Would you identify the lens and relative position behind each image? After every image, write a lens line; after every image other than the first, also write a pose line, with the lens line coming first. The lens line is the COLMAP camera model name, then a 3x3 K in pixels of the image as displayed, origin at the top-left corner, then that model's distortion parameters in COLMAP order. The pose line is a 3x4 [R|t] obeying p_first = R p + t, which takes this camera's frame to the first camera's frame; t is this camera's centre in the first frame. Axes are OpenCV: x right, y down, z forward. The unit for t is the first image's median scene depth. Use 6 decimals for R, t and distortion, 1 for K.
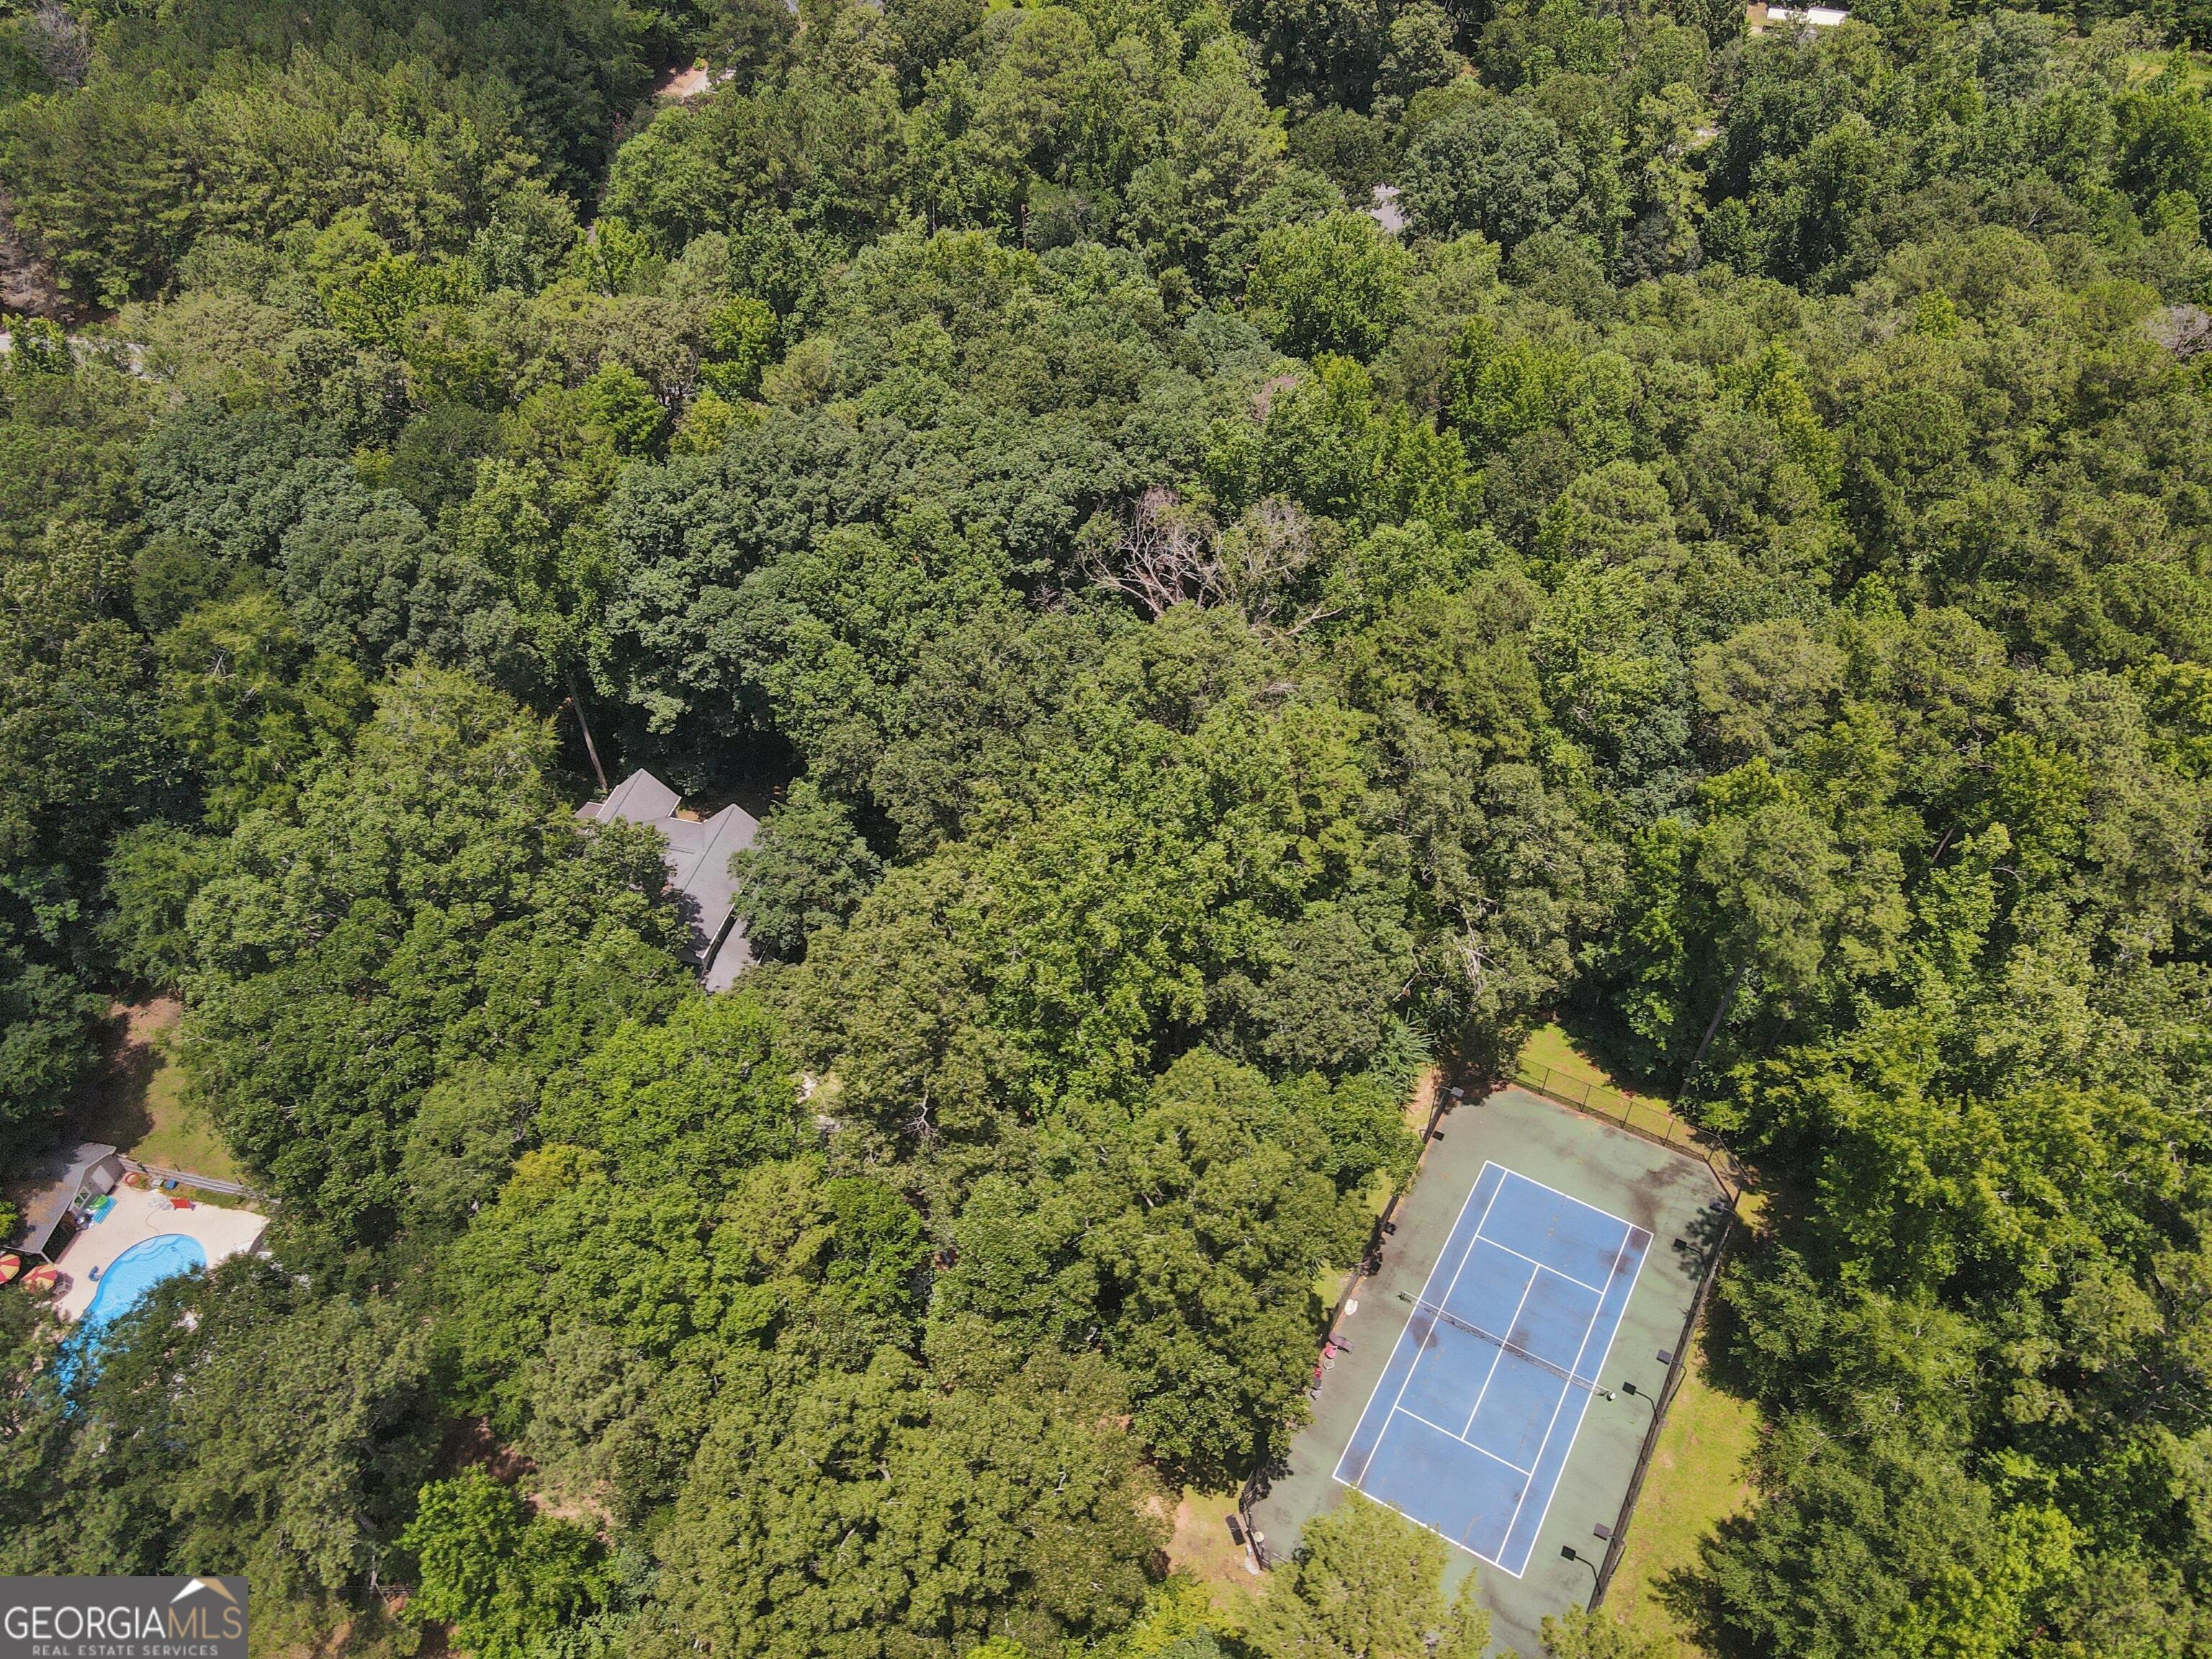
lens RADIAL K [[1589.8, 0, 1106.0], [0, 1589.8, 829.5], [0, 0, 1]] dist [0.017044, 0.001293]
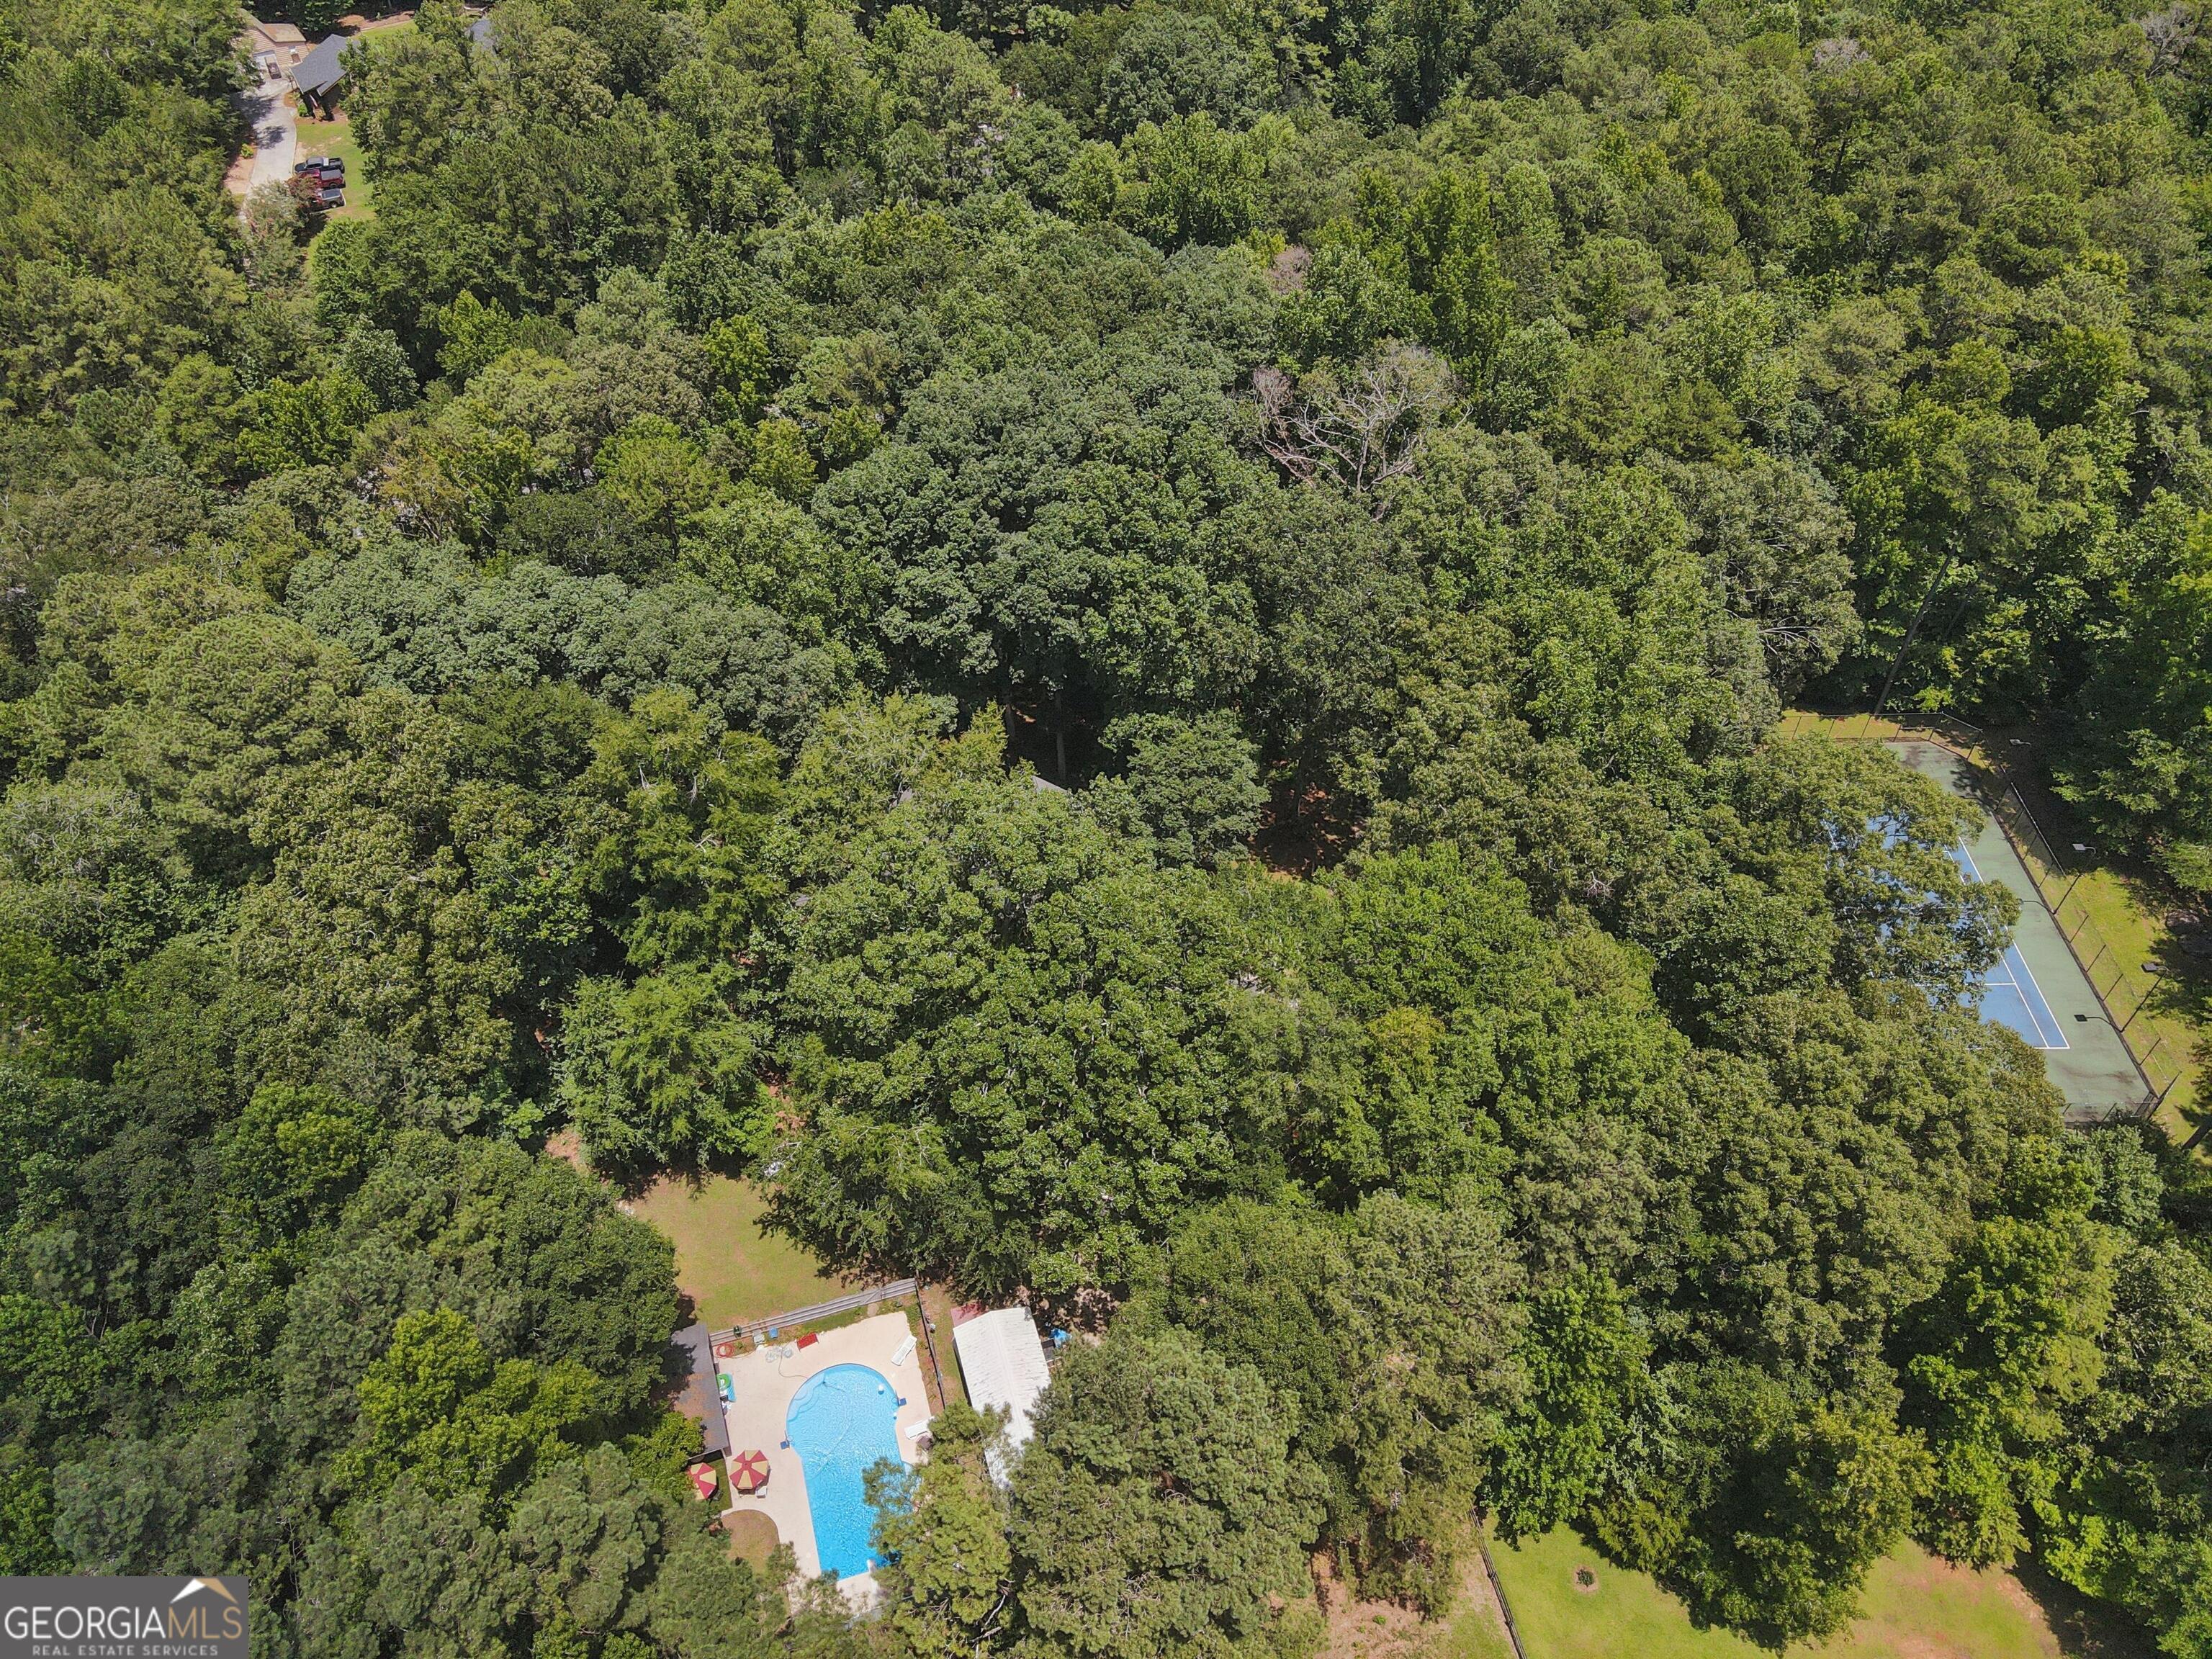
lens RADIAL K [[1599.9, 0, 1106.0], [0, 1599.9, 829.5], [0, 0, 1]] dist [0.011428, 0.006731]
pose [[0.865423, -0.358035, 0.350505, -0.546369], [0.358154, 0.931259, 0.066954, -0.034572], [-0.350383, 0.067592, 0.934164, 0.048203]]
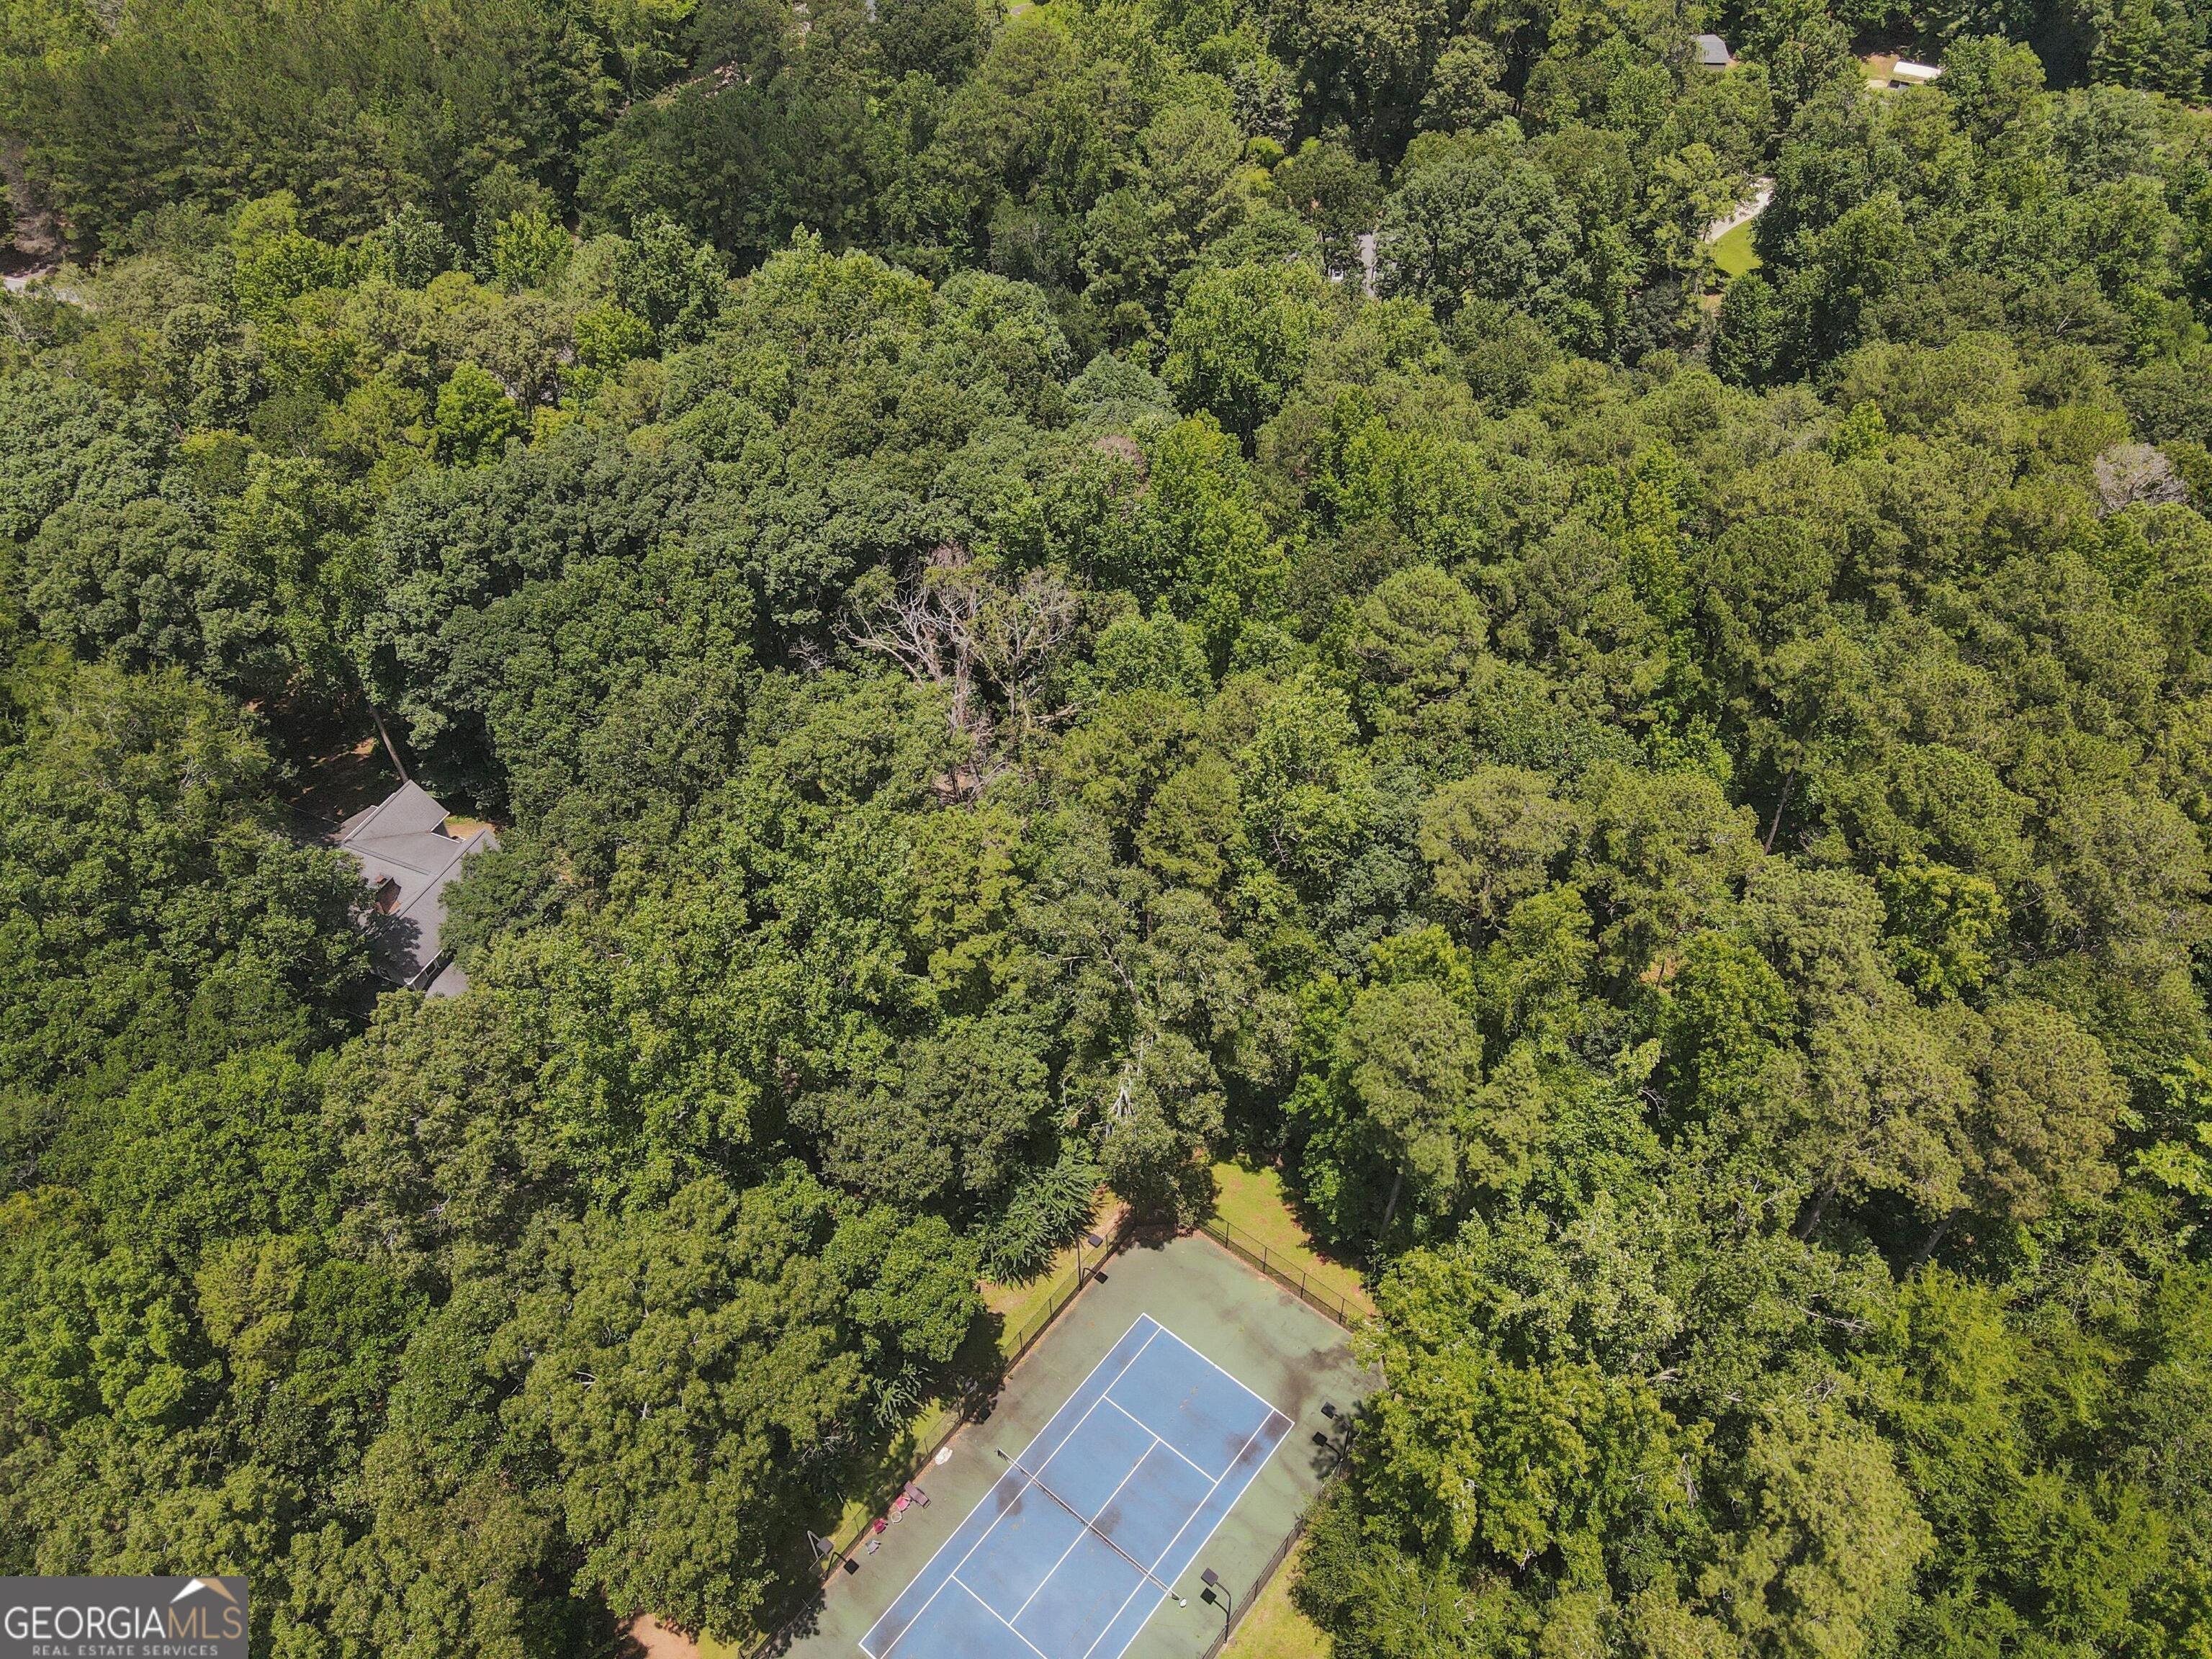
lens RADIAL K [[1599.9, 0, 1106.0], [0, 1599.9, 829.5], [0, 0, 1]] dist [0.011428, 0.006731]
pose [[0.988222, 0.111137, -0.105197, 0.242921], [-0.110914, 0.993798, 0.007988, -0.064471], [0.105432, 0.003774, 0.994419, 0.063661]]
